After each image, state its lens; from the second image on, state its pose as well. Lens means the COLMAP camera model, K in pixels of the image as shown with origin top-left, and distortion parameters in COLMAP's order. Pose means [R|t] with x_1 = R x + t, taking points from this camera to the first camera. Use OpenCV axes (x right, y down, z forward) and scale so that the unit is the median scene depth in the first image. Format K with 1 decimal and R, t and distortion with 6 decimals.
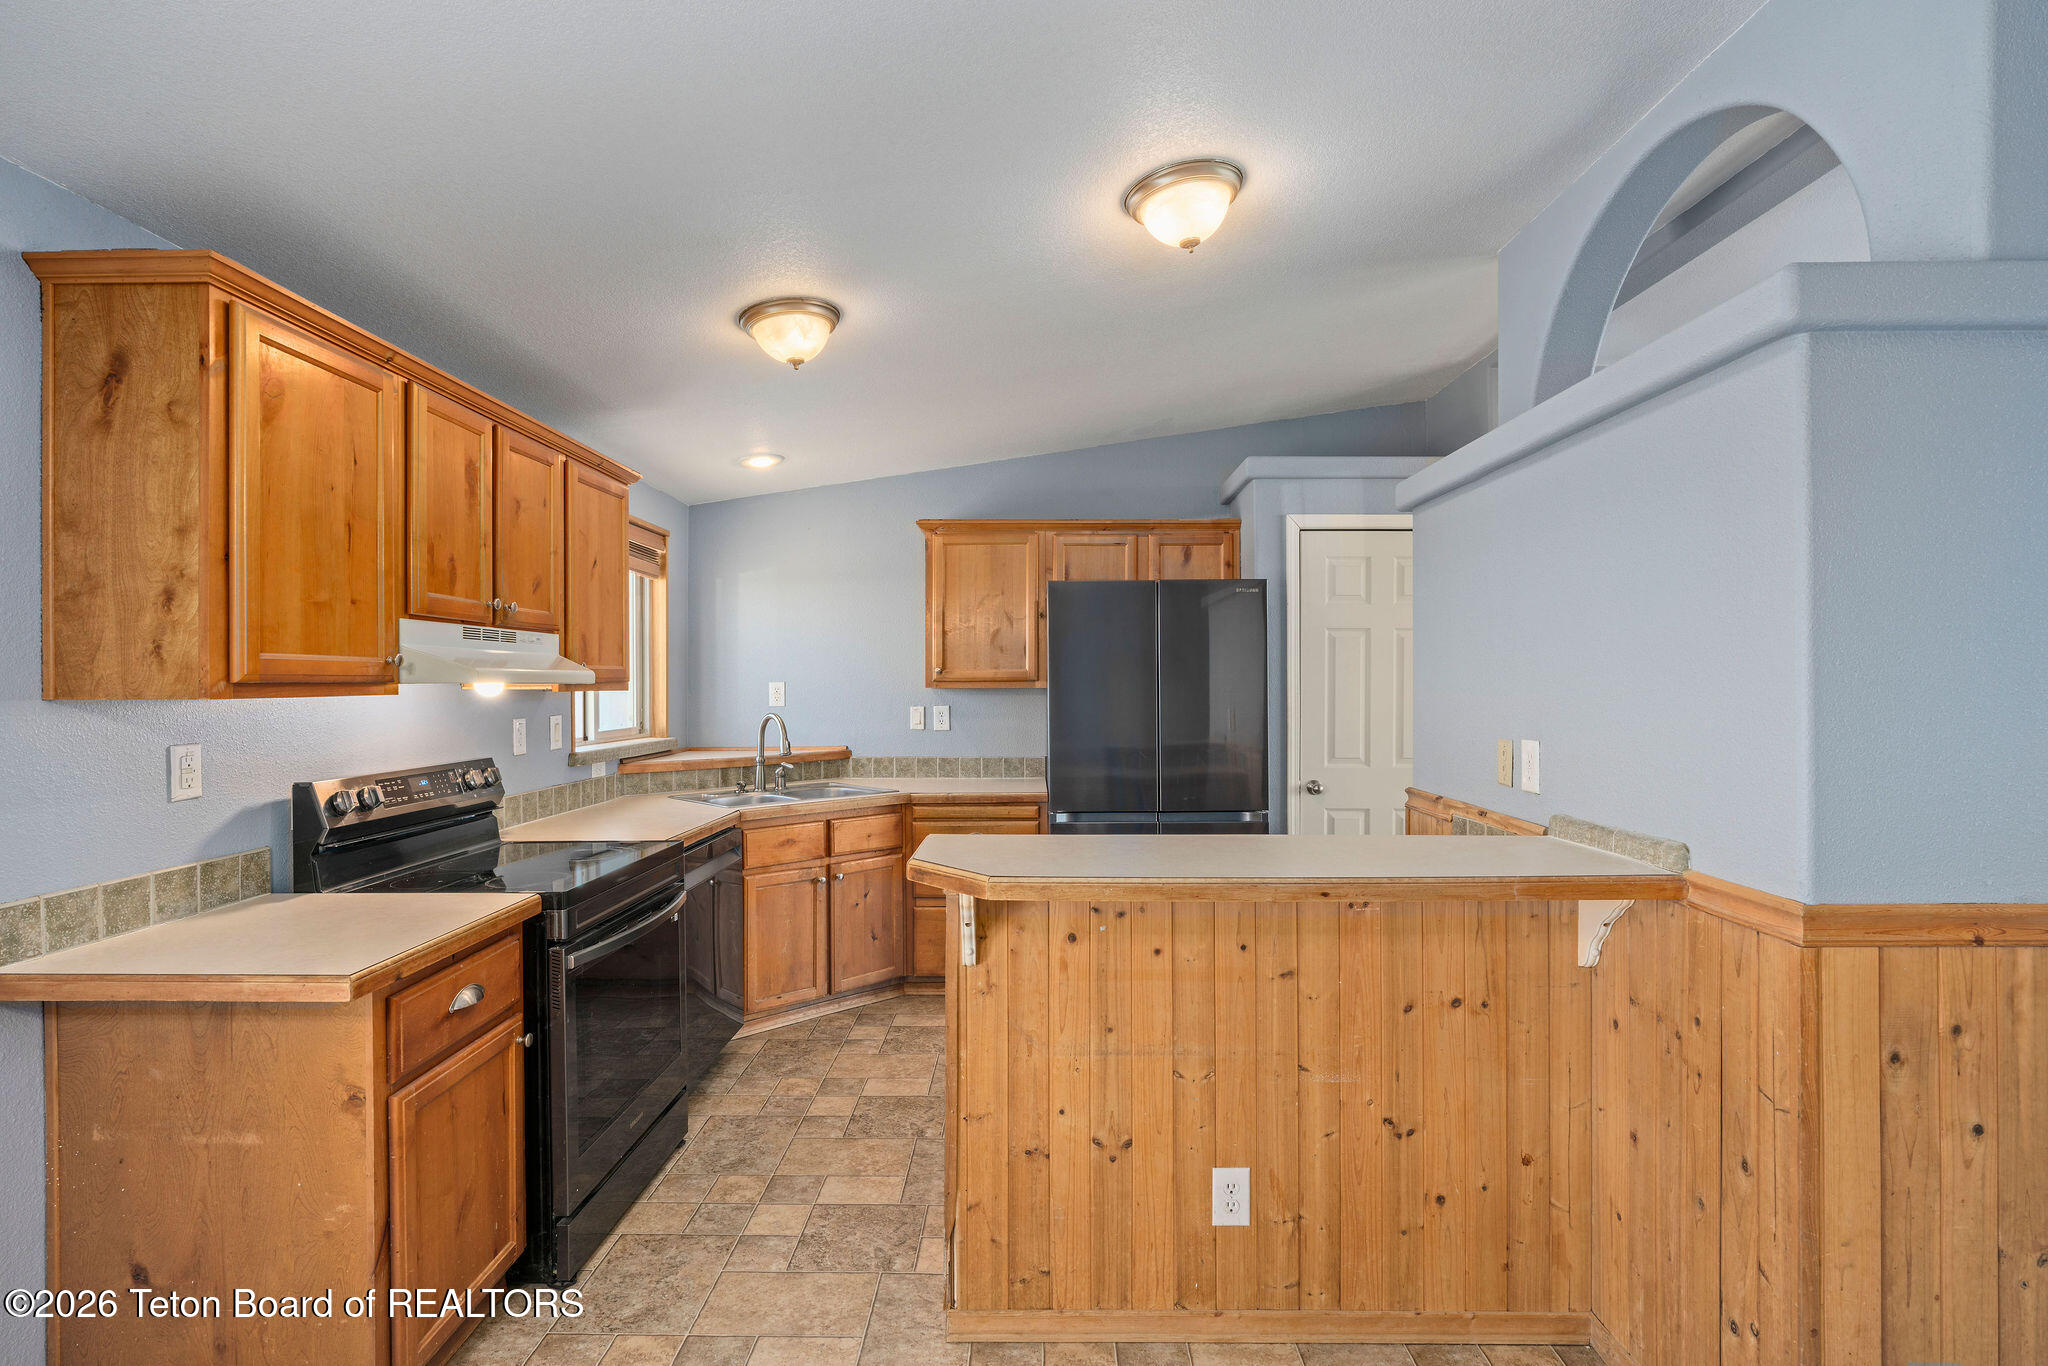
lens RADIAL K [[996.6, 0, 1017.9], [0, 996.6, 682.3], [0, 0, 1]] dist [-0.000225, 0.000654]
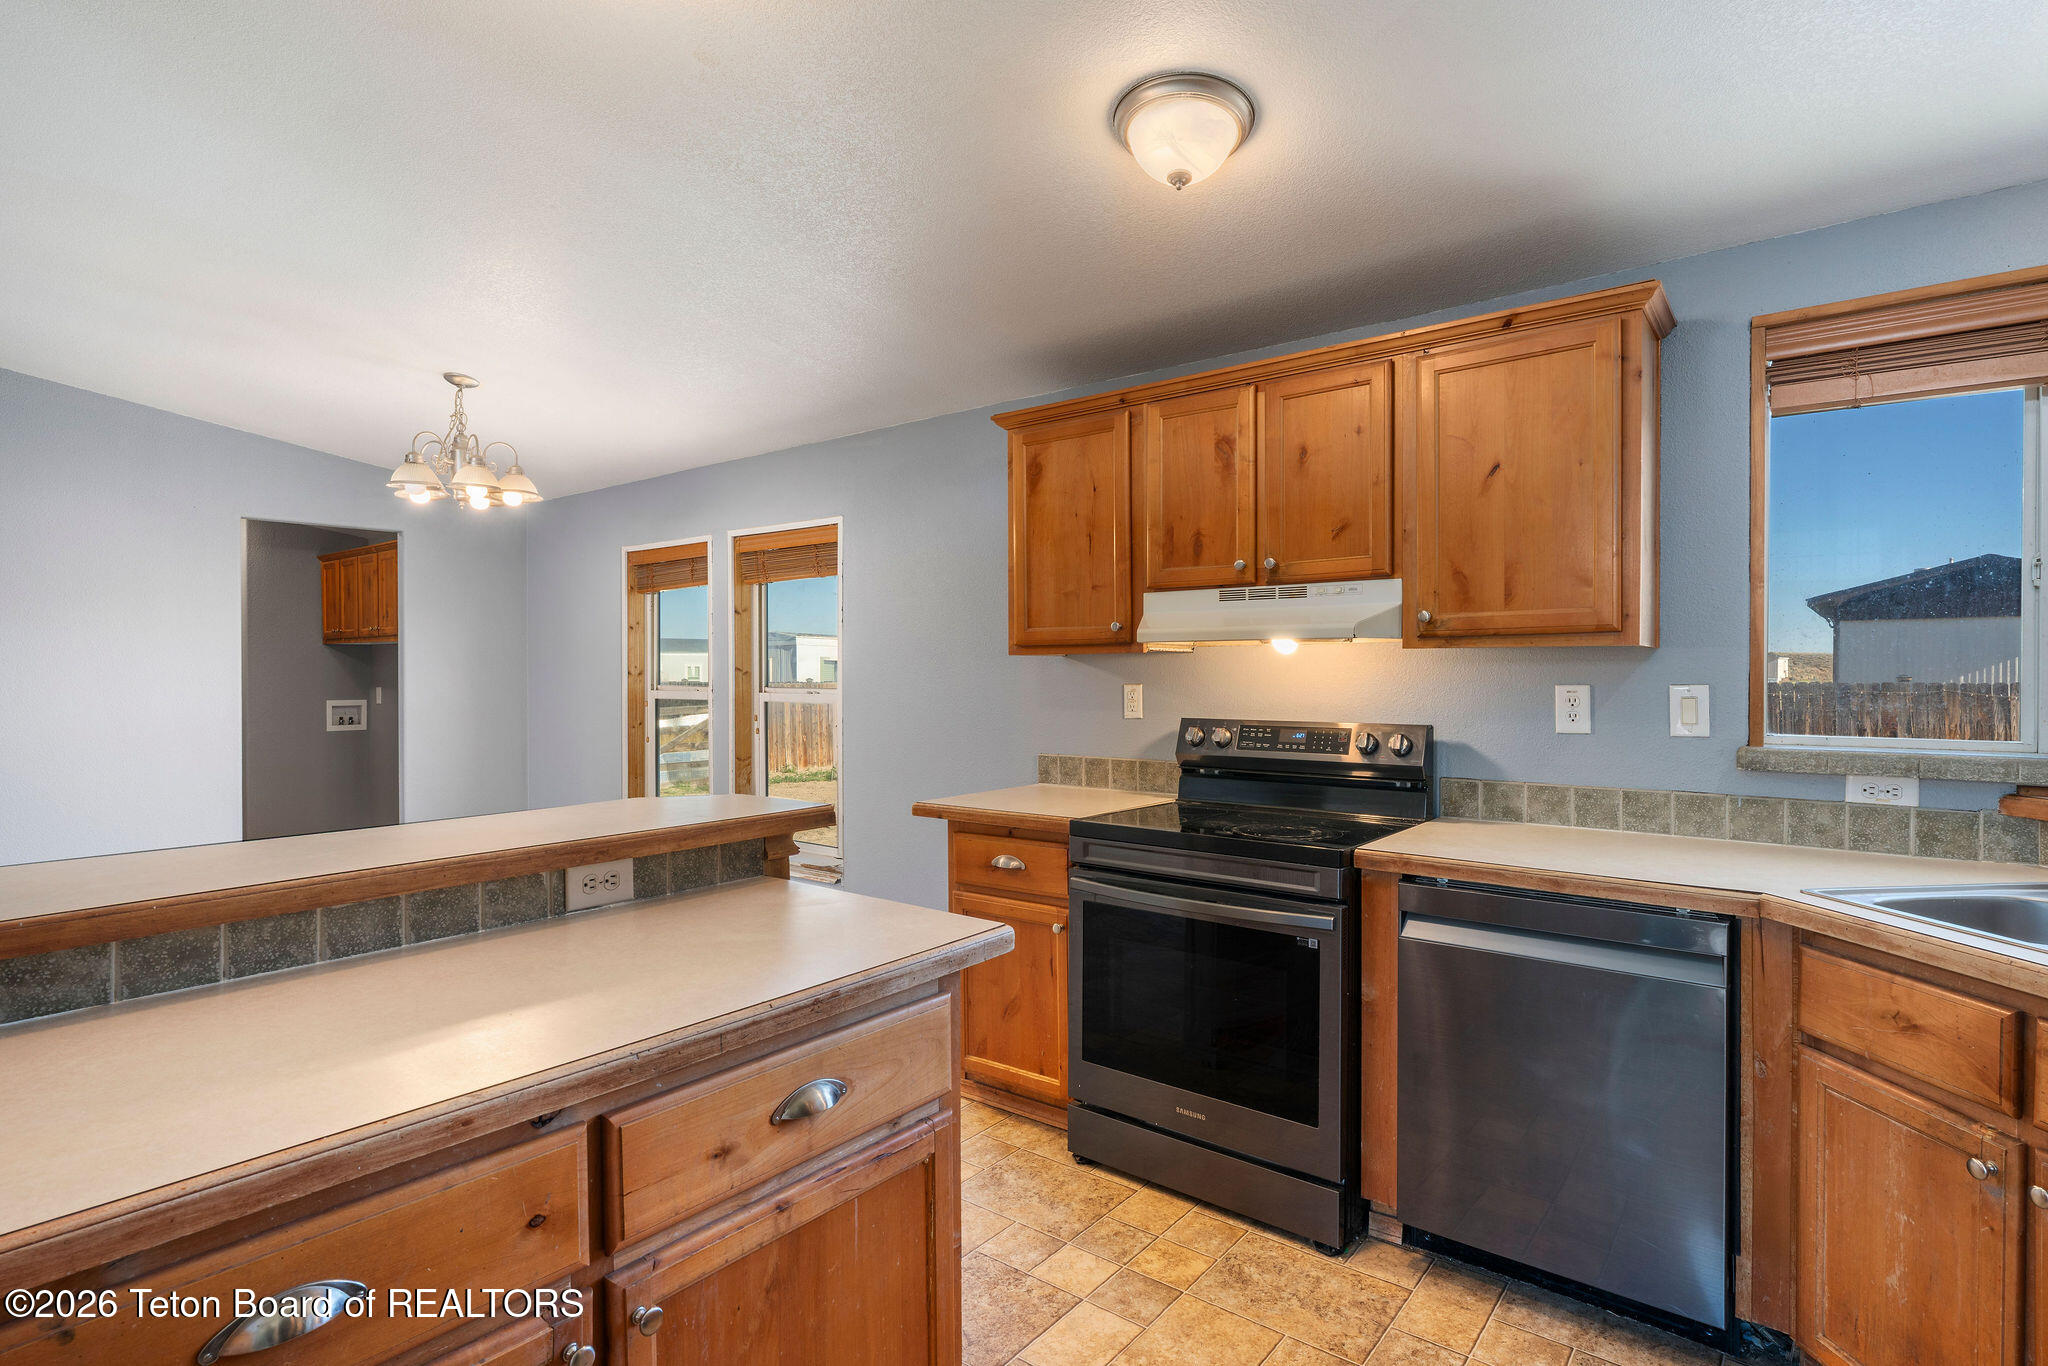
lens RADIAL K [[1030.7, 0, 1019.6], [0, 1030.7, 685.1], [0, 0, 1]] dist [-0.001672, -0.000071]
pose [[-0.610579, 0.016145, -0.791791, 0.504749], [0.005030, 0.999851, 0.016508, 0.030219], [0.791939, 0.006097, -0.610569, 1.595320]]
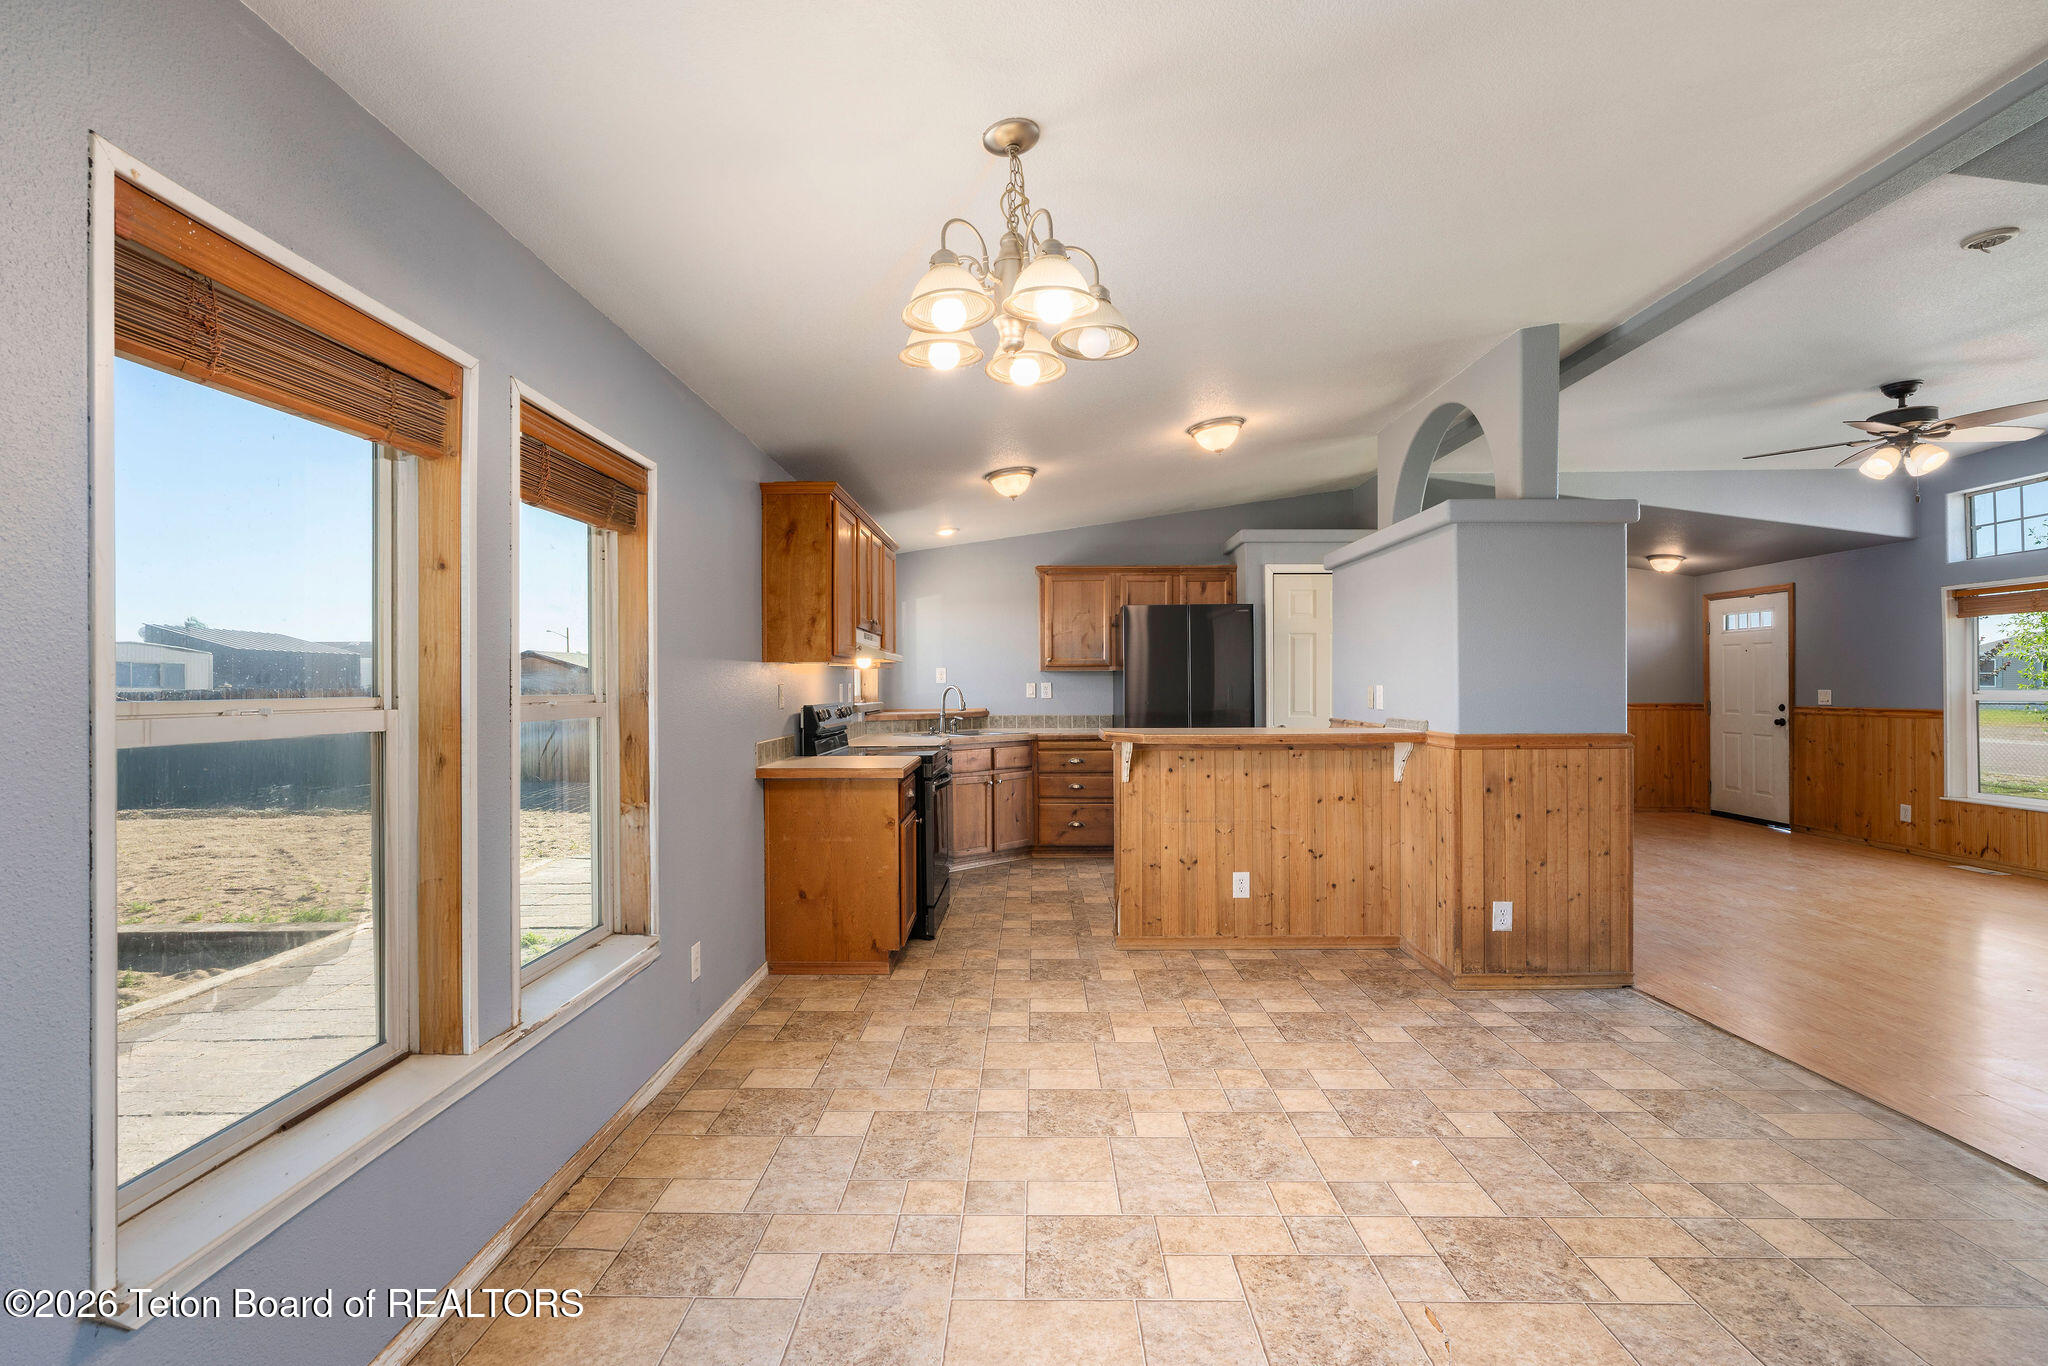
lens RADIAL K [[923.1, 0, 1023.7], [0, 923.1, 679.1], [0, 0, 1]] dist [0.005156, 0.000364]
pose [[0.999970, -0.001096, 0.007643, -0.255265], [0.001137, 0.999985, -0.005406, 0.052804], [-0.007637, 0.005415, 0.999956, -0.945709]]
